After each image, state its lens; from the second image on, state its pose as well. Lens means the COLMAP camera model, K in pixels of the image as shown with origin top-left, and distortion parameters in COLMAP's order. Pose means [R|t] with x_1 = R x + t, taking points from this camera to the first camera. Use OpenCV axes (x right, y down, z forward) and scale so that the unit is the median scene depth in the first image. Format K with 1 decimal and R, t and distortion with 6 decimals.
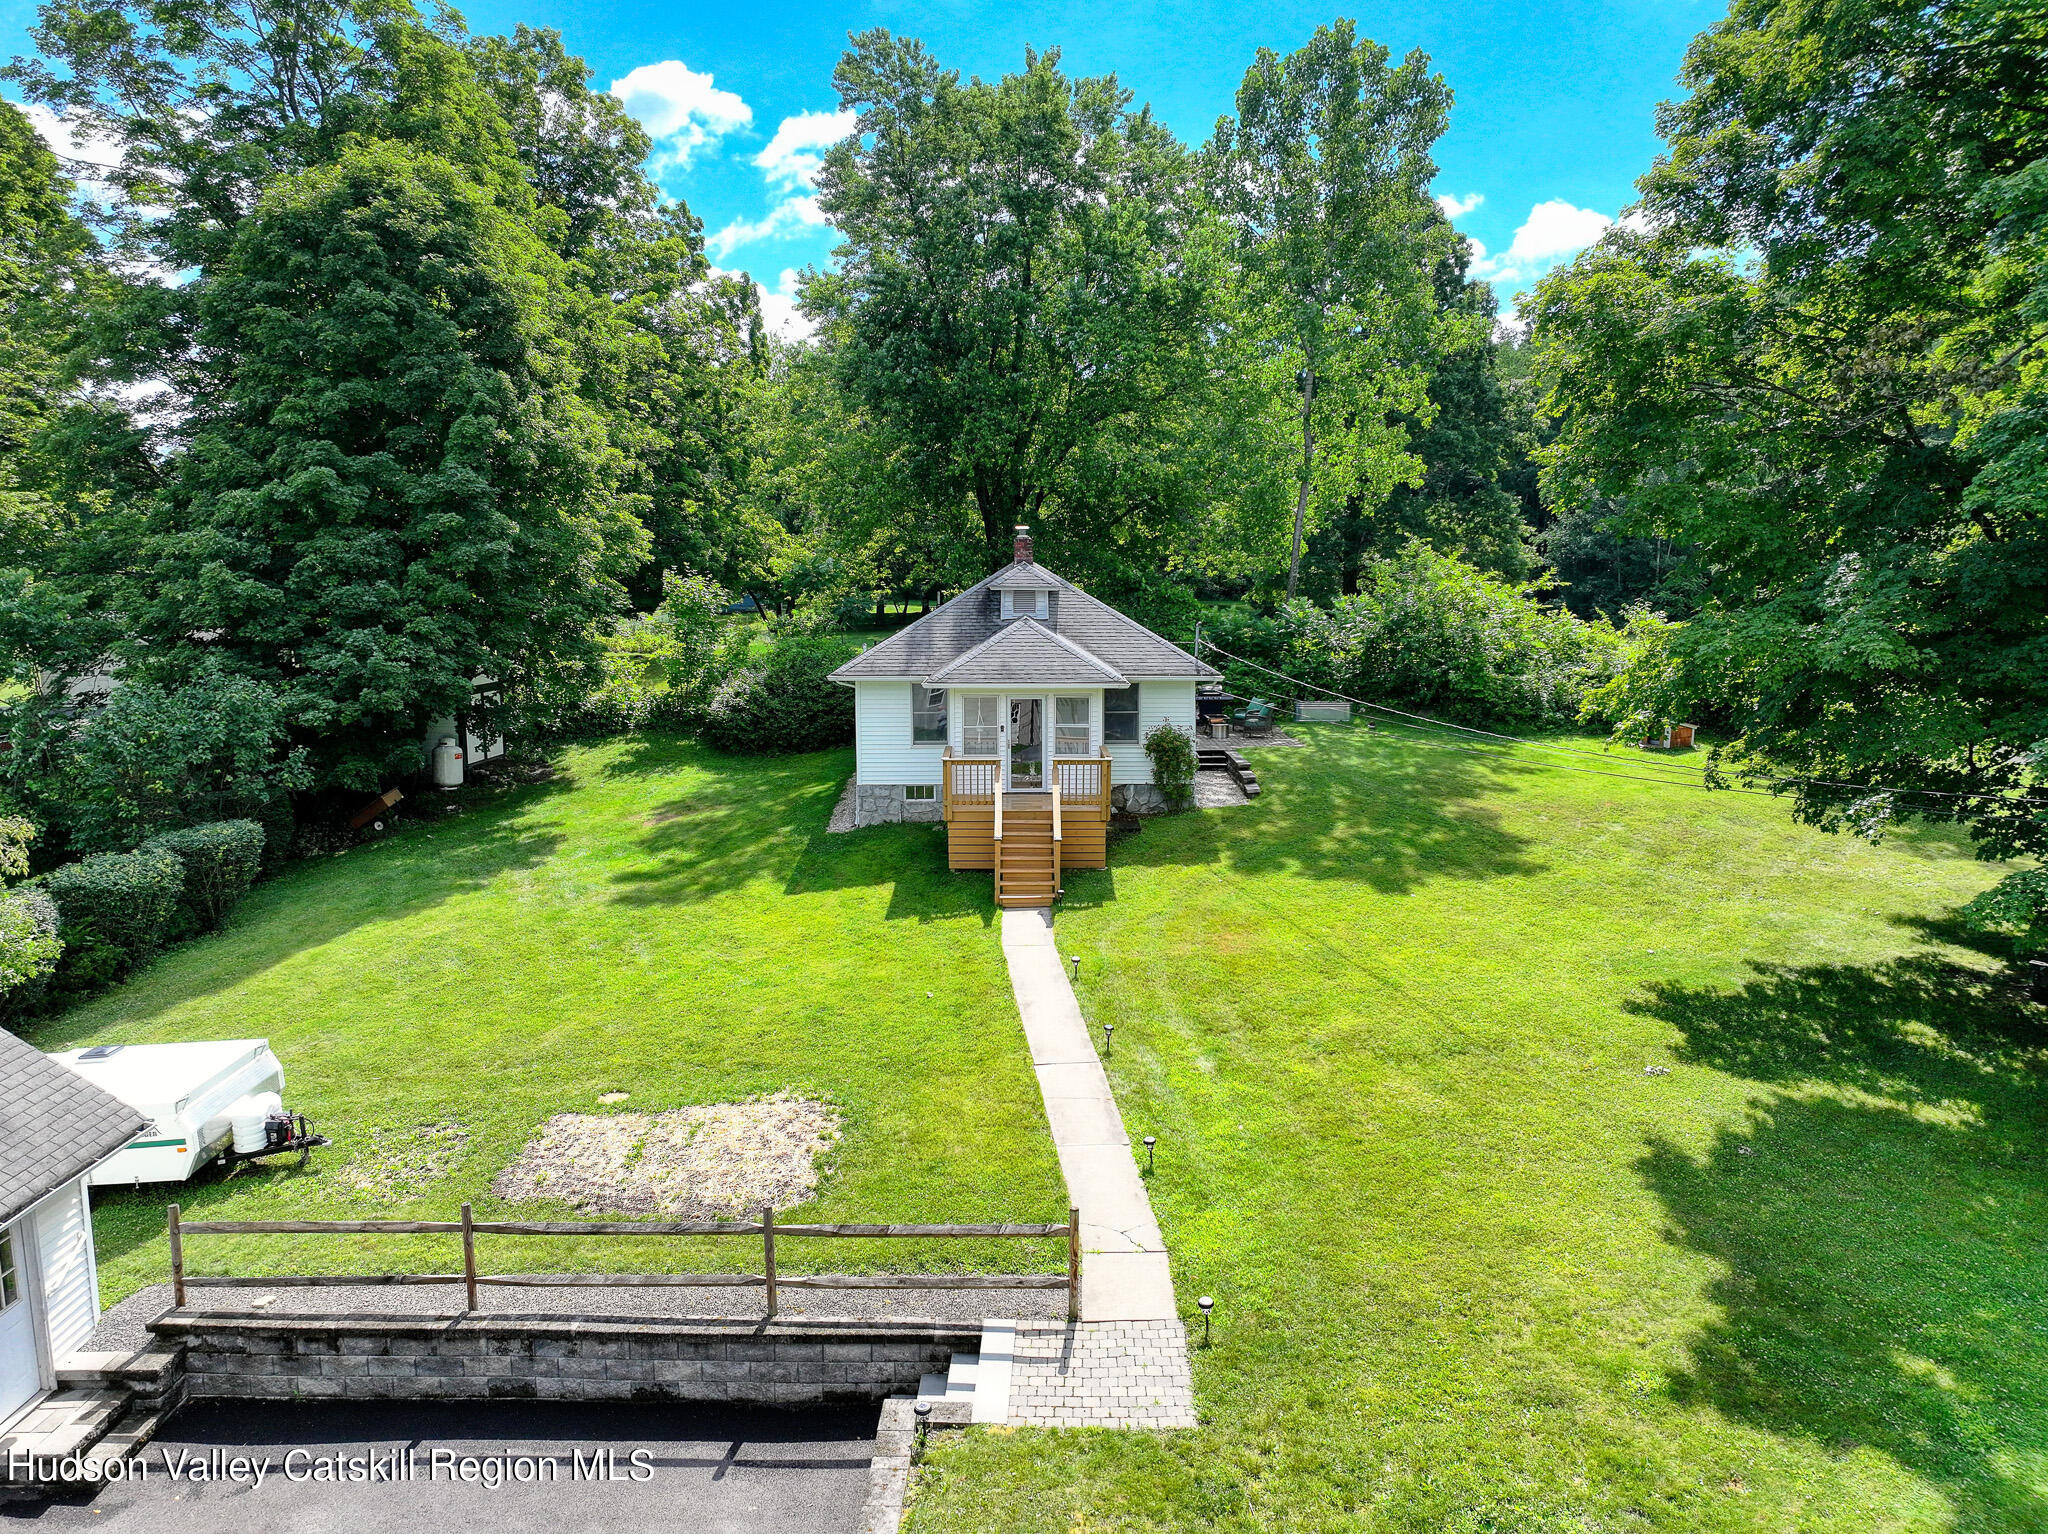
lens RADIAL K [[1424.8, 0, 1028.4], [0, 1424.8, 759.0], [0, 0, 1]] dist [-0.004186, 0.007789]
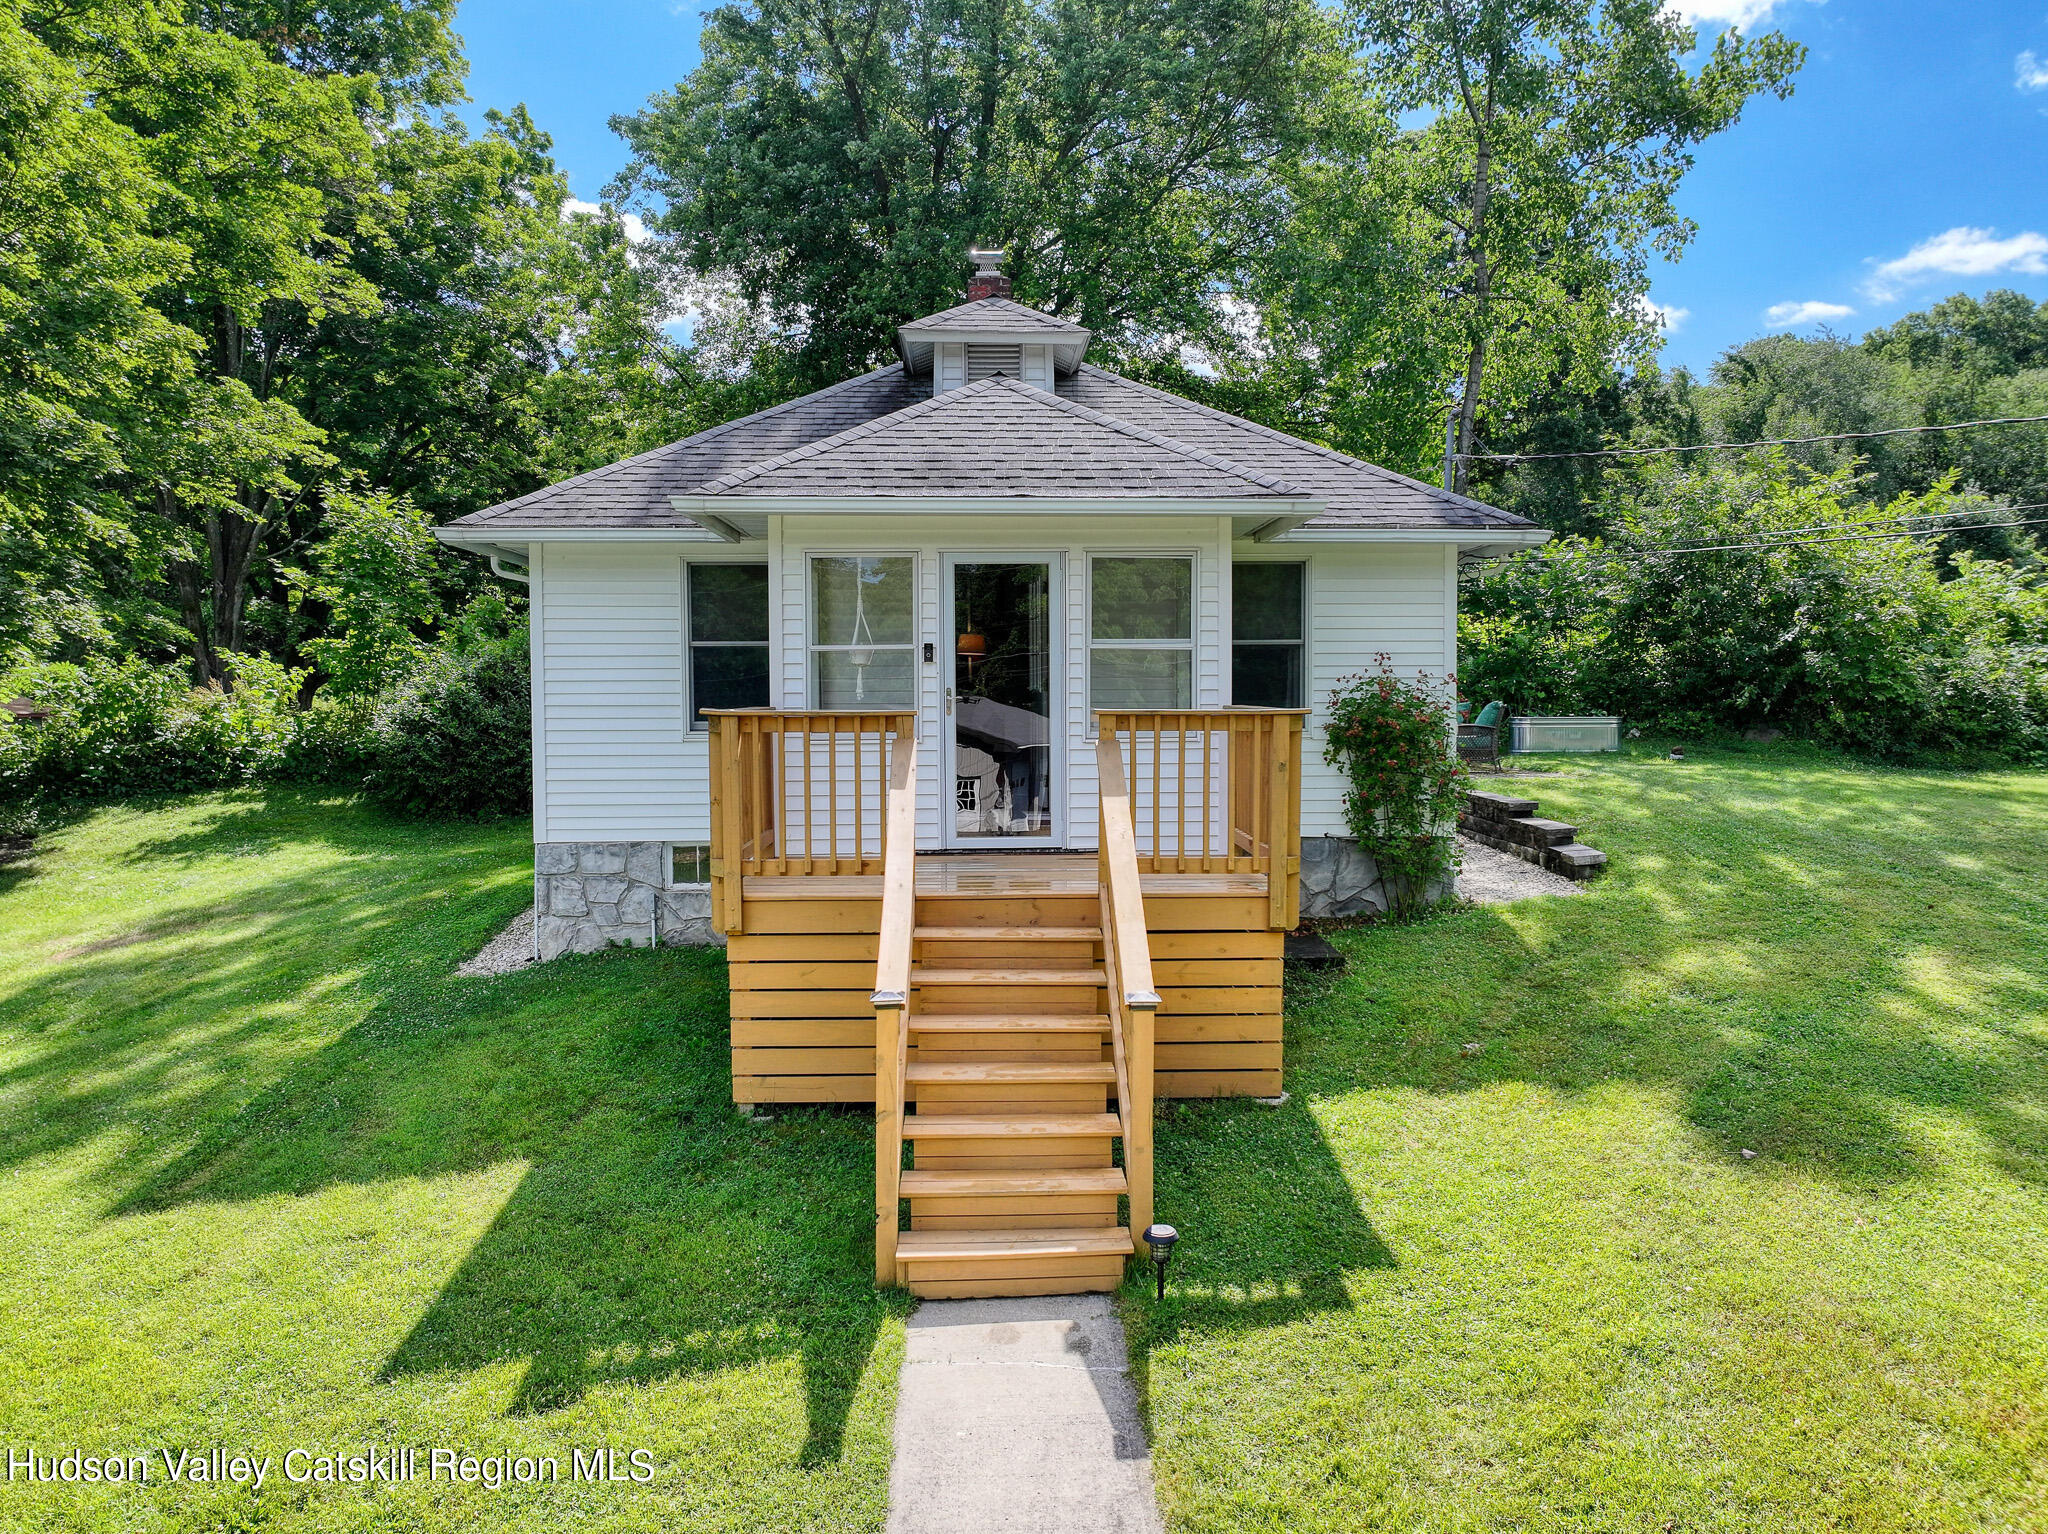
lens RADIAL K [[1424.0, 0, 1024.0], [0, 1424.0, 767.0], [0, 0, 1]] dist [-0.003069, 0.001840]
pose [[0.999750, -0.004293, 0.021946, -0.004065], [0.006264, 0.995874, -0.090526, 0.037760], [-0.021467, 0.090641, 0.995652, 0.739985]]
